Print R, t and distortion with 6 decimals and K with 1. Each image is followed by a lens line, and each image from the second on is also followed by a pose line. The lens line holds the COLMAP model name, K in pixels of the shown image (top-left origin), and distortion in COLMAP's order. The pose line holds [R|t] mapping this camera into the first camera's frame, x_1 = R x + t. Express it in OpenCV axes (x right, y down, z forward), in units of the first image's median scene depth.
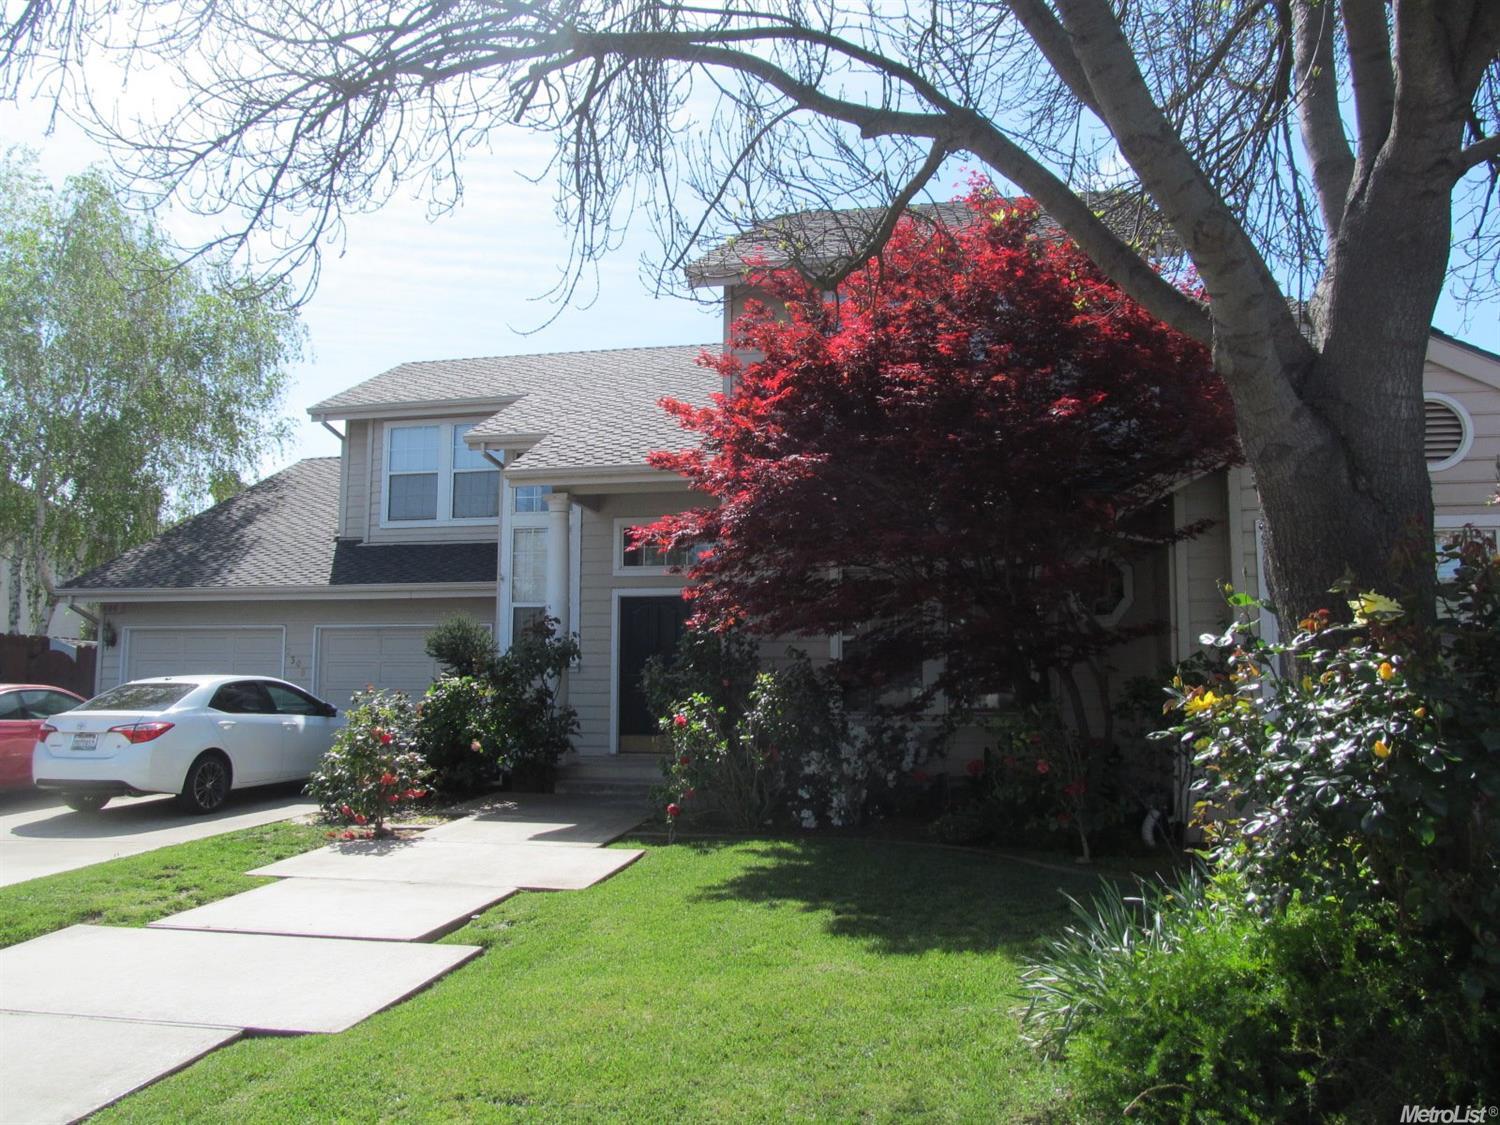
lens RADIAL K [[1246.9, 0, 750.1], [0, 1246.9, 561.7], [0, 0, 1]] dist [-0.066137, 0.034206]
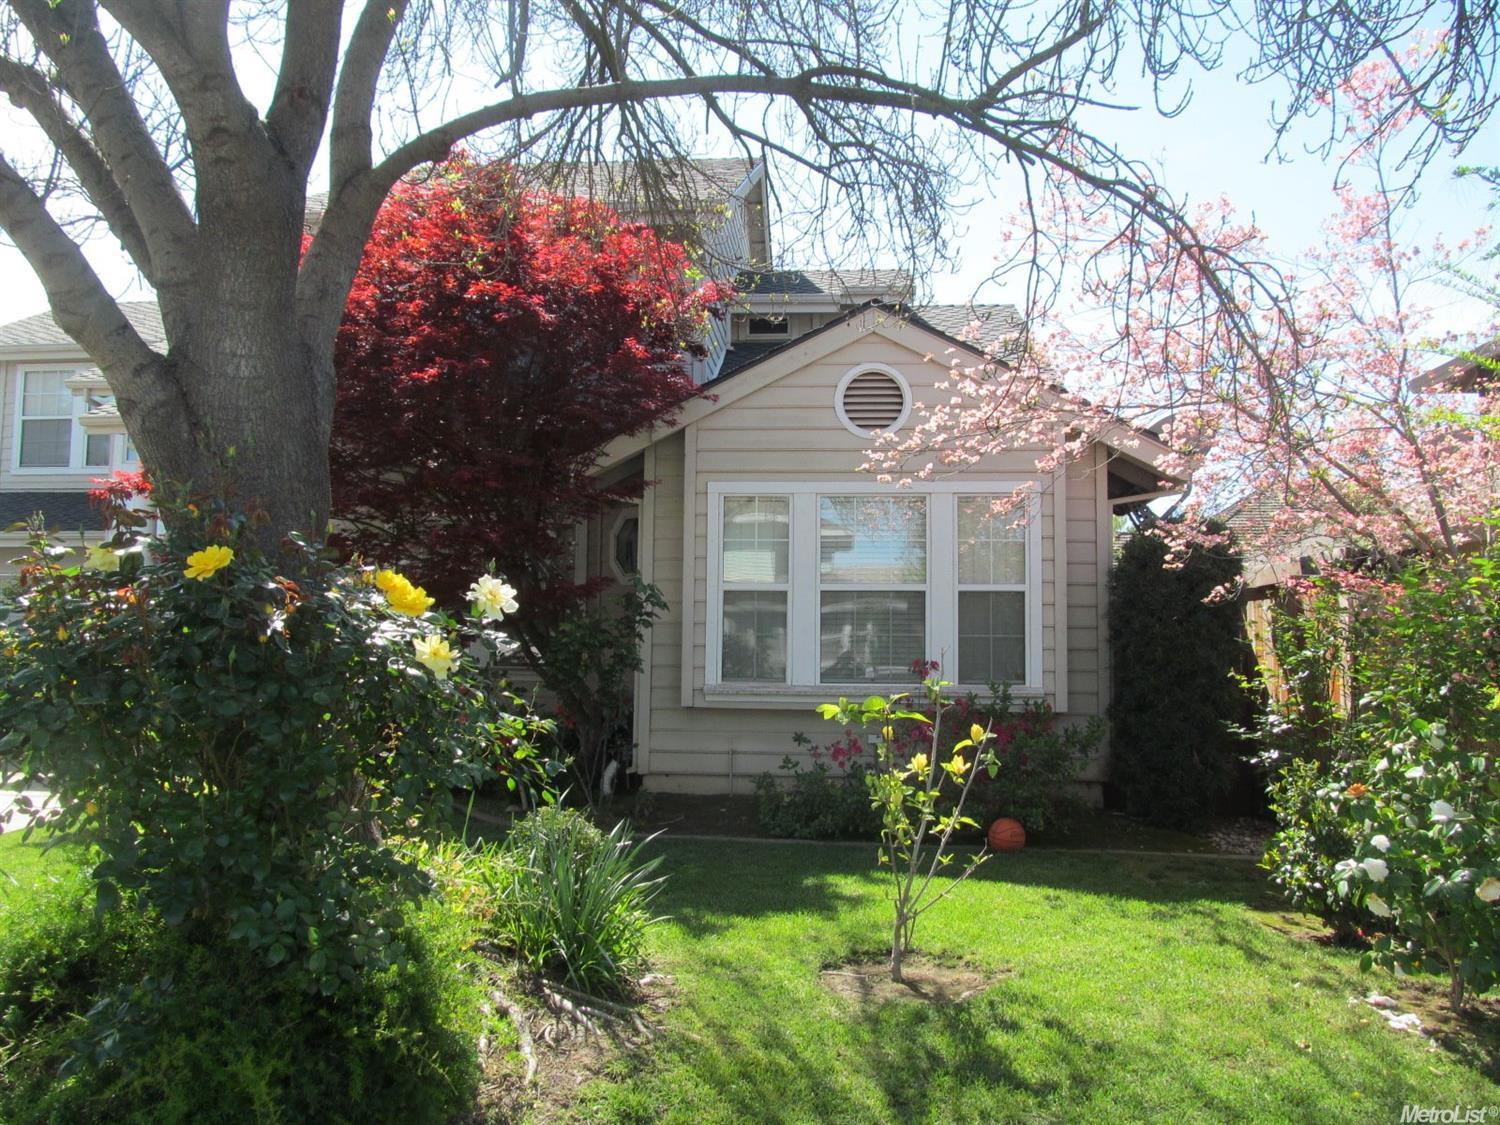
lens RADIAL K [[1246.9, 0, 750.1], [0, 1246.9, 561.2], [0, 0, 1]] dist [-0.066137, 0.034206]
pose [[0.993553, 0.017625, 0.111990, 0.174353], [-0.021143, 0.999317, 0.030307, 0.000050], [-0.111380, -0.032480, 0.993247, -0.021638]]
